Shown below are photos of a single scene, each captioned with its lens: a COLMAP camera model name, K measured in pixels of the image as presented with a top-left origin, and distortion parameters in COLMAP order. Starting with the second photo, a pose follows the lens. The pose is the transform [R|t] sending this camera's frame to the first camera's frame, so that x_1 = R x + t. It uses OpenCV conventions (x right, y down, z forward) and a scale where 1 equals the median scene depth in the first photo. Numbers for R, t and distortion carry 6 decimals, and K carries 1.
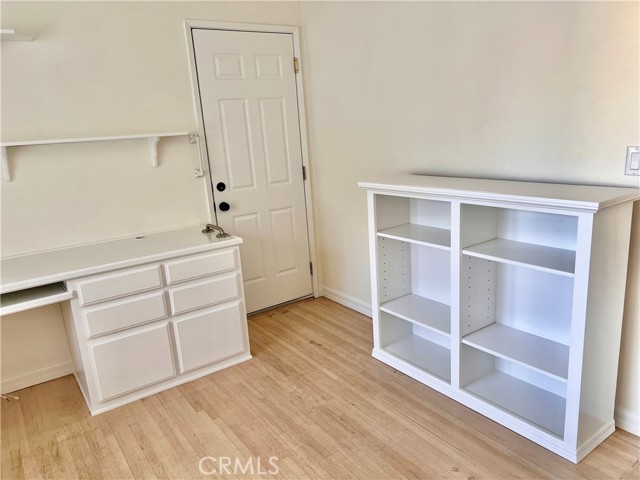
lens RADIAL K [[479.7, 0, 321.9], [0, 479.7, 242.5], [0, 0, 1]] dist [0.011847, -0.006383]
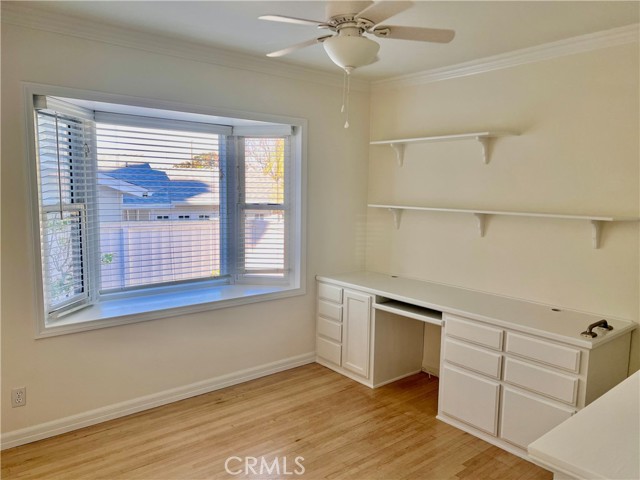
lens RADIAL K [[479.7, 0, 321.2], [0, 479.7, 240.2], [0, 0, 1]] dist [0.011847, -0.006383]
pose [[0.069207, 0.174978, -0.982137, 0.710683], [-0.257271, 0.954327, 0.151895, -0.221258], [0.963858, 0.242163, 0.111063, 0.444256]]
